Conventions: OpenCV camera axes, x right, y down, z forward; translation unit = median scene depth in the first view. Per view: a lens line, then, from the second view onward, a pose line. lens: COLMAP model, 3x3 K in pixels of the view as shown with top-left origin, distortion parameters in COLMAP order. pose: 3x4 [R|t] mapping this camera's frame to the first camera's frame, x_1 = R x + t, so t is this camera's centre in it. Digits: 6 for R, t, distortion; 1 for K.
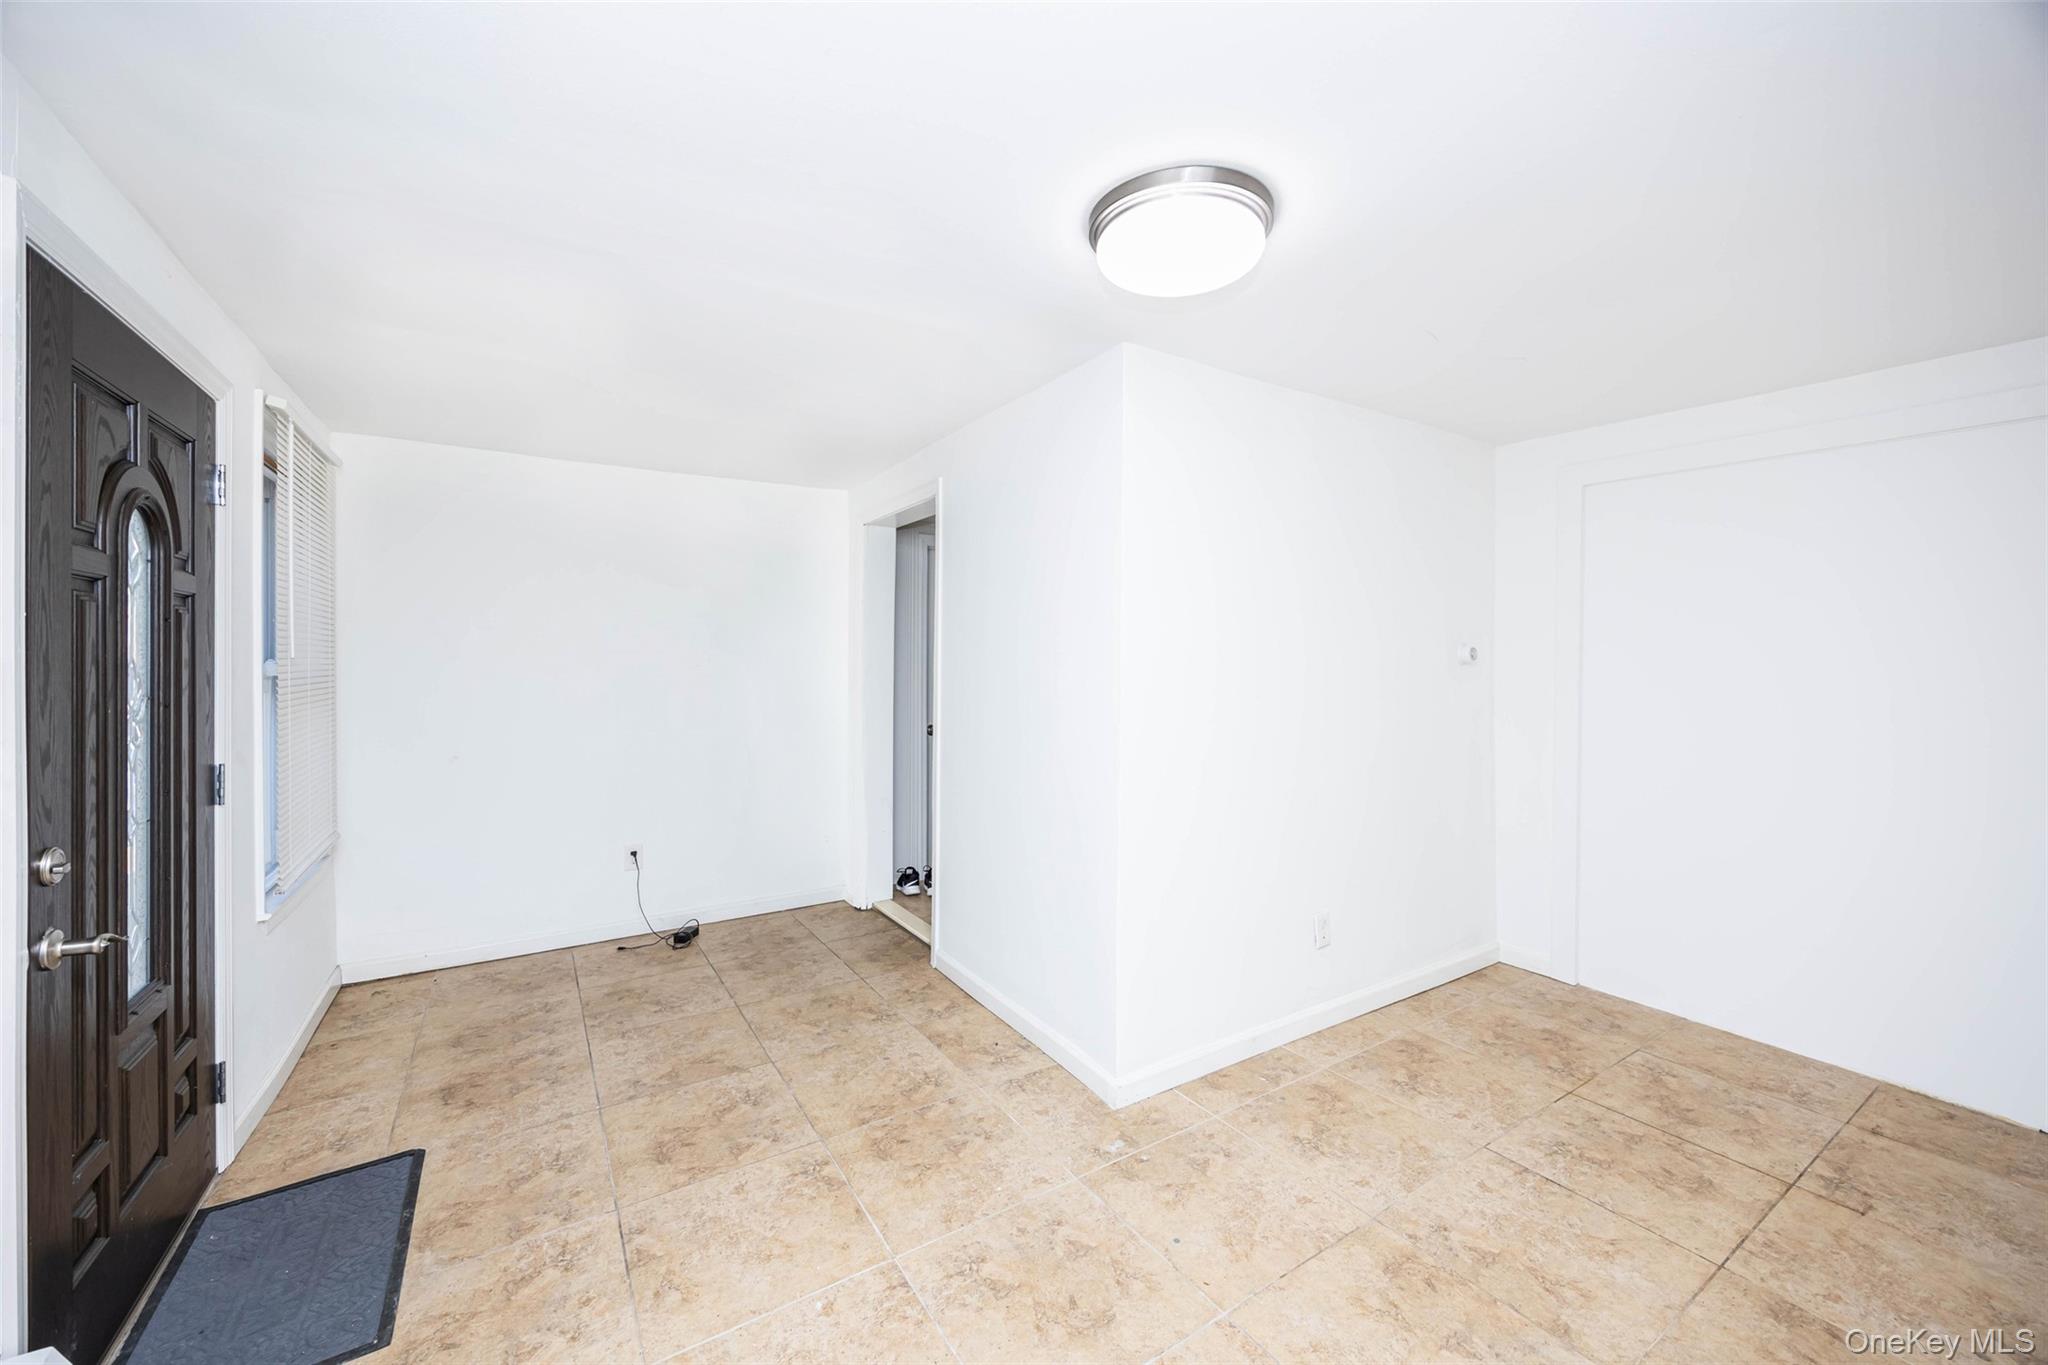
lens RADIAL K [[798.1, 0, 1023.1], [0, 798.1, 665.2], [0, 0, 1]] dist [0.007909, -0.000130]
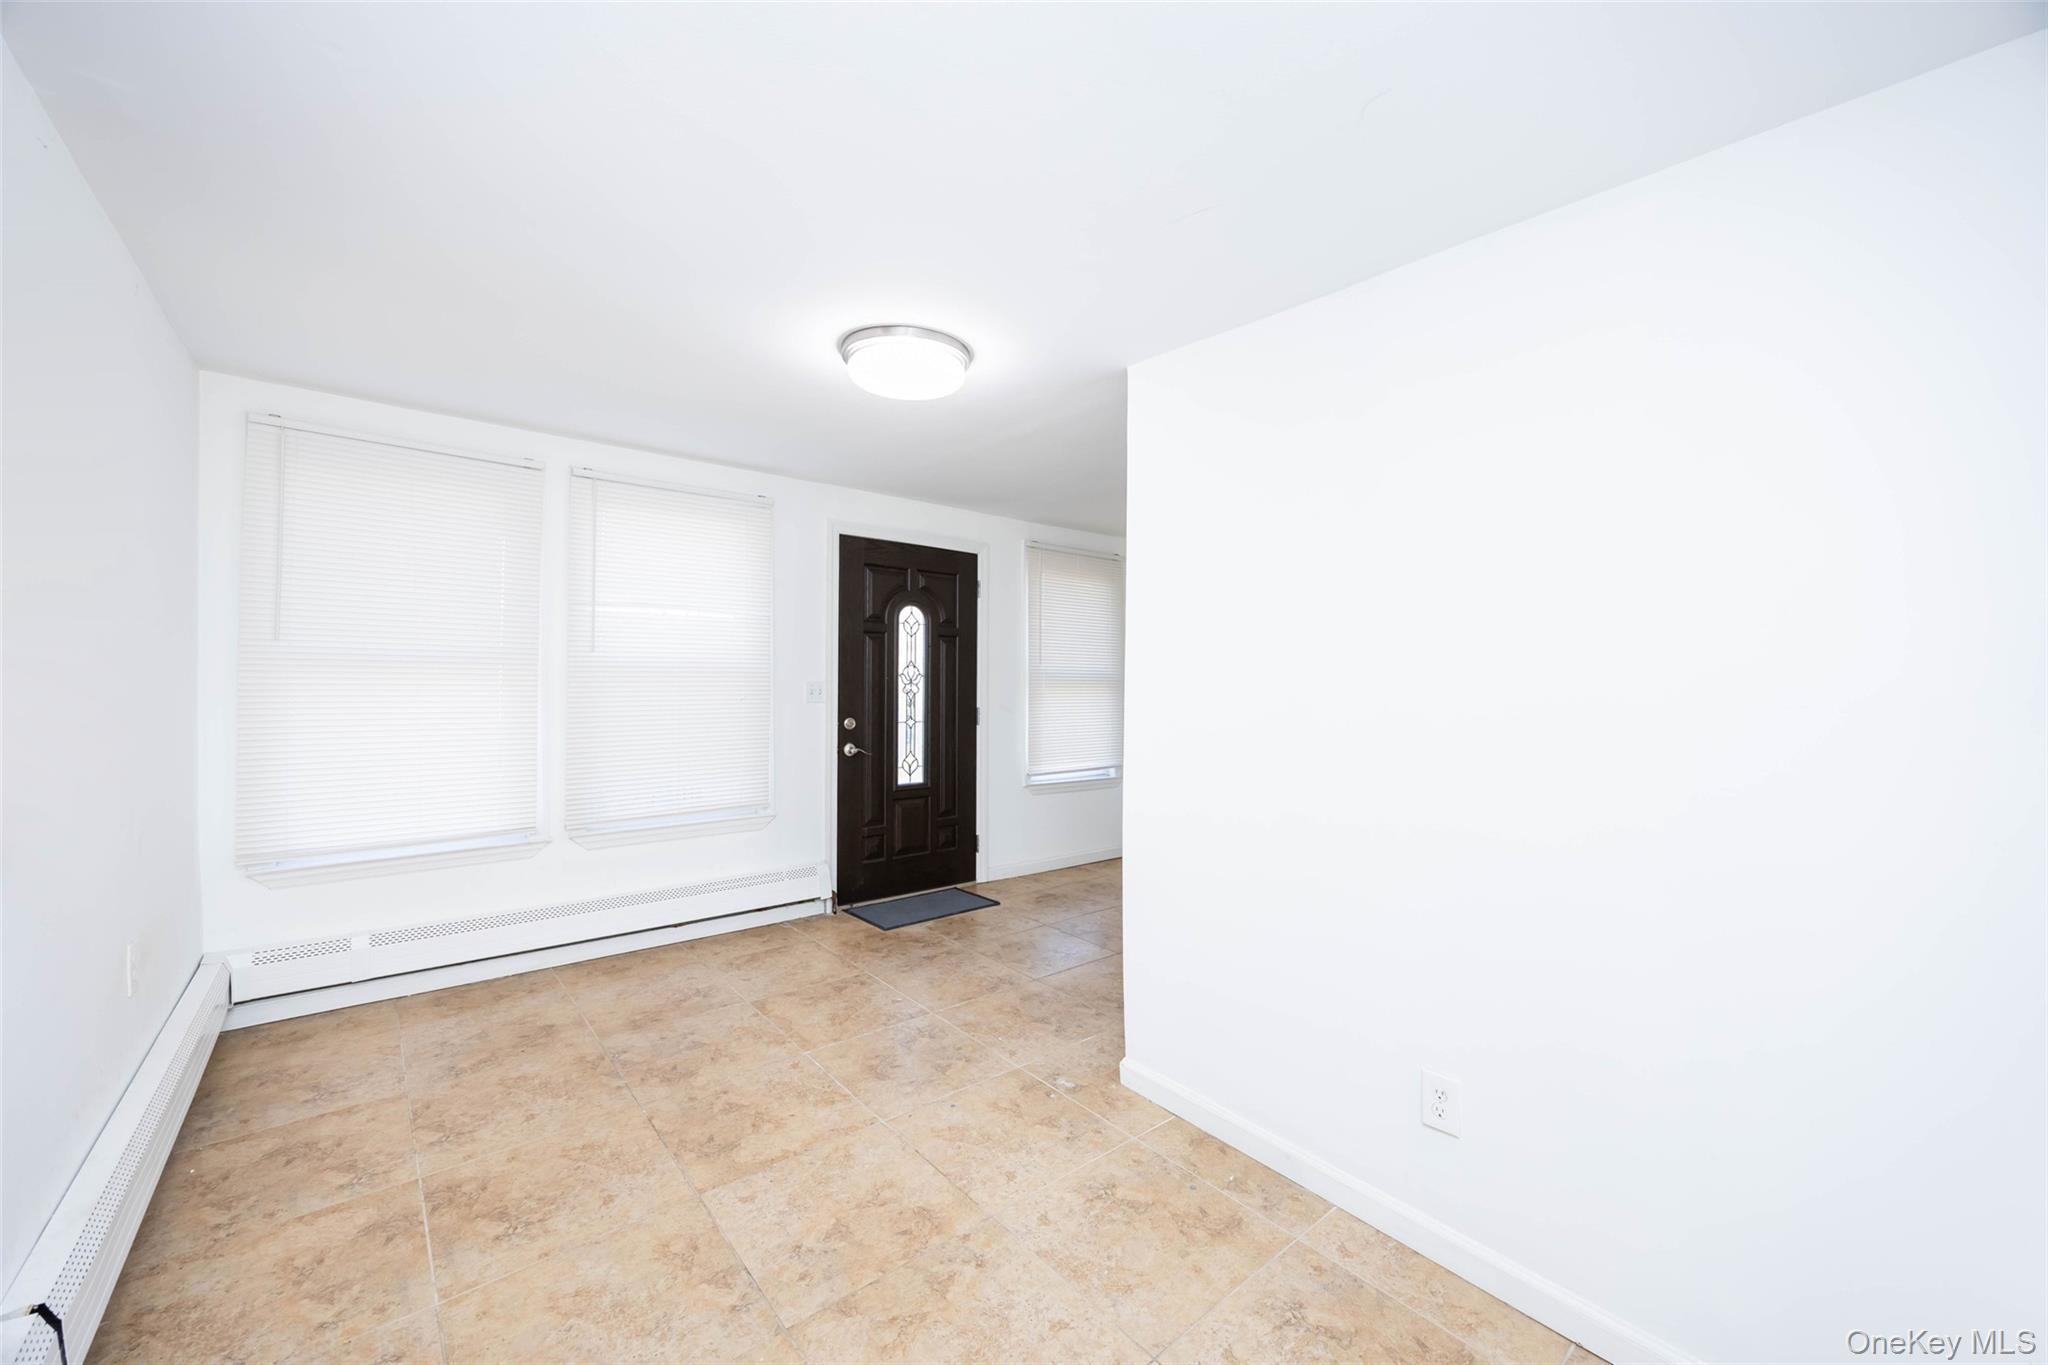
lens RADIAL K [[798.1, 0, 1023.1], [0, 798.1, 665.2], [0, 0, 1]] dist [0.007909, -0.000130]
pose [[0.112522, -0.009821, -0.993601, 1.304913], [-0.025199, 0.999601, -0.012734, 0.025287], [0.993330, 0.026470, 0.112230, 0.837535]]
